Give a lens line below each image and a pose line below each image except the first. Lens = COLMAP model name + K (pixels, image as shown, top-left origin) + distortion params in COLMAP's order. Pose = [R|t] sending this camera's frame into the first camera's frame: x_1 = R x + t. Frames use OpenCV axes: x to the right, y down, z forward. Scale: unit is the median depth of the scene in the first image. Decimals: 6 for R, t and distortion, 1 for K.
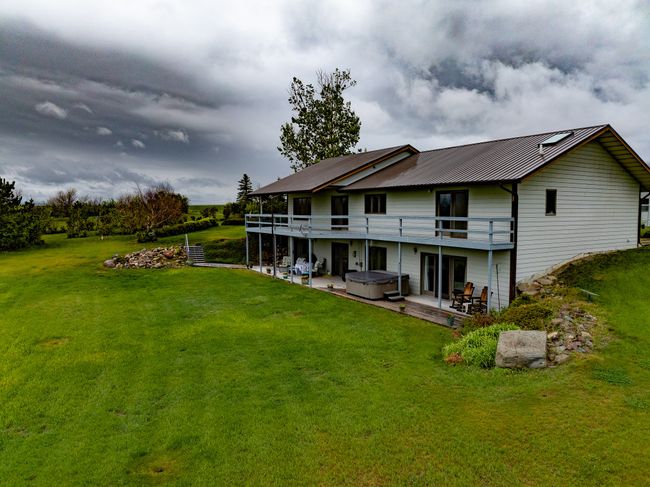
lens RADIAL K [[459.7, 0, 324.6], [0, 459.7, 239.8], [0, 0, 1]] dist [-0.039046, 0.002794]
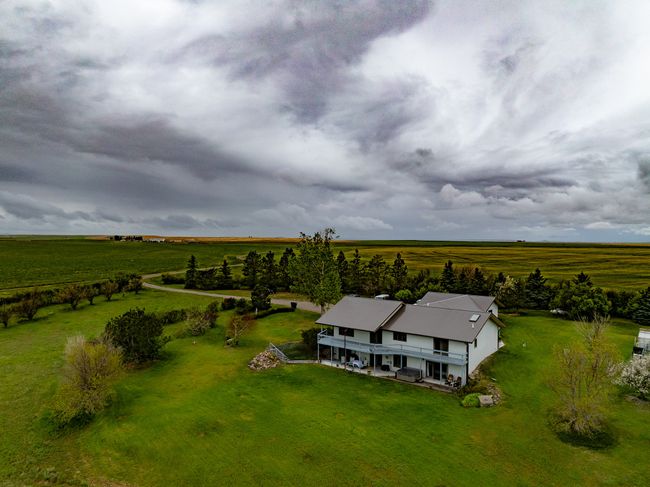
lens RADIAL K [[456.8, 0, 321.7], [0, 456.8, 204.3], [0, 0, 1]] dist [-0.043248, 0.003709]
pose [[0.946136, 0.033854, 0.321996, -1.327897], [0.012770, 0.989843, -0.141592, -0.543036], [-0.323518, 0.138077, 0.936093, -1.437964]]
